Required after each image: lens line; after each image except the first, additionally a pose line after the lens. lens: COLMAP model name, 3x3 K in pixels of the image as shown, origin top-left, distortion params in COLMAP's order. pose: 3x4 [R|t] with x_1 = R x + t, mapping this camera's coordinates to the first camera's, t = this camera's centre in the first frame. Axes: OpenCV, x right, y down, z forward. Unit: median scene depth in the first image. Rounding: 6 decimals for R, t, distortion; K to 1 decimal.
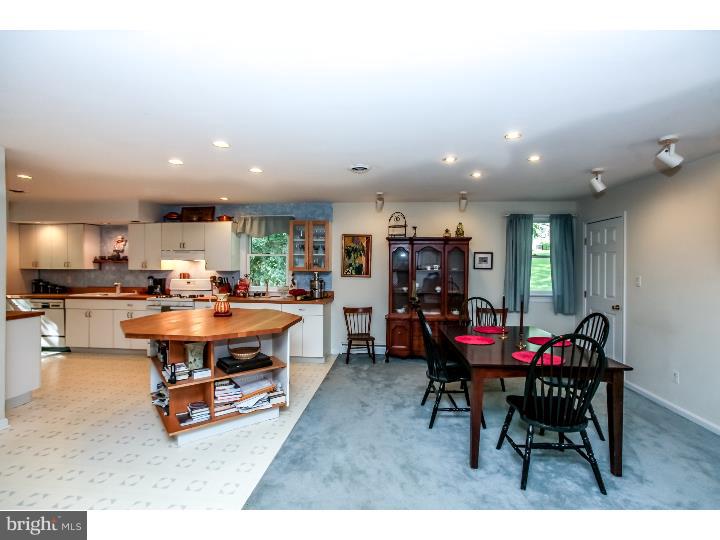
lens RADIAL K [[356.2, 0, 372.6], [0, 356.2, 270.0], [0, 0, 1]] dist [-0.026363, 0.000394]
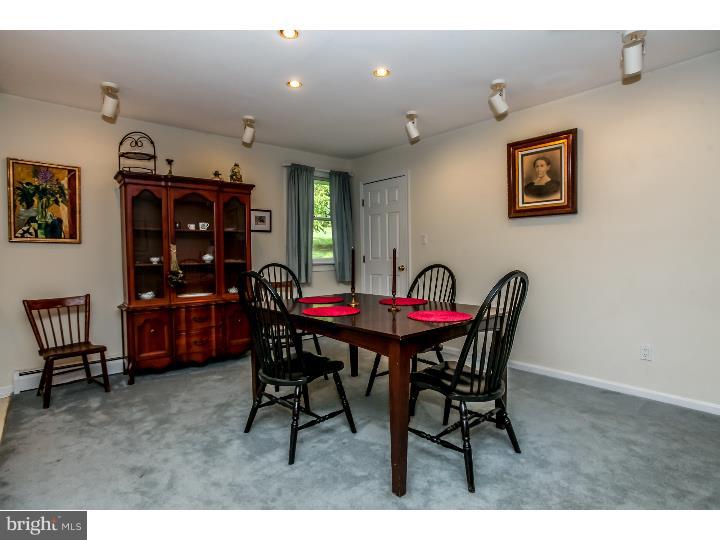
lens RADIAL K [[377.3, 0, 361.9], [0, 377.3, 268.5], [0, 0, 1]] dist [-0.039490, 0.028431]
pose [[0.703936, -0.049682, 0.708524, -0.116534], [0.033173, 0.998762, 0.037076, 0.055652], [-0.709488, -0.002595, 0.704713, 0.281978]]
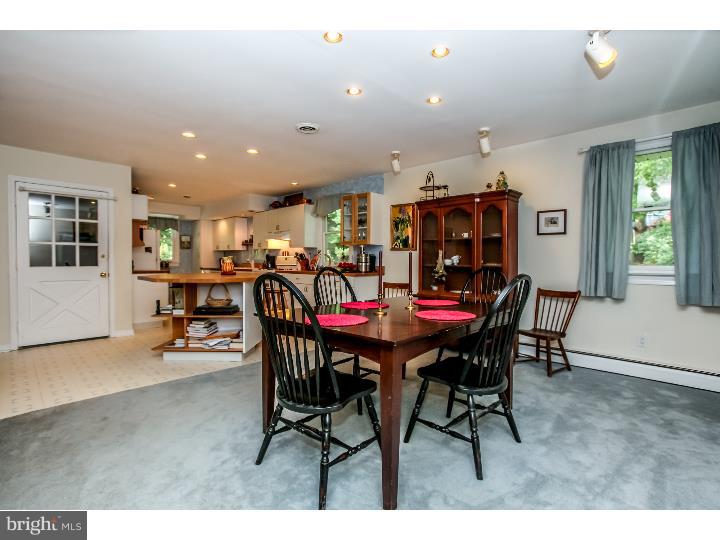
lens RADIAL K [[377.3, 0, 361.9], [0, 377.3, 268.5], [0, 0, 1]] dist [-0.039490, 0.028431]
pose [[0.759371, 0.005365, -0.650635, 0.521909], [-0.007542, 0.999971, -0.000557, 0.069708], [0.650614, 0.005330, 0.759390, 0.207061]]
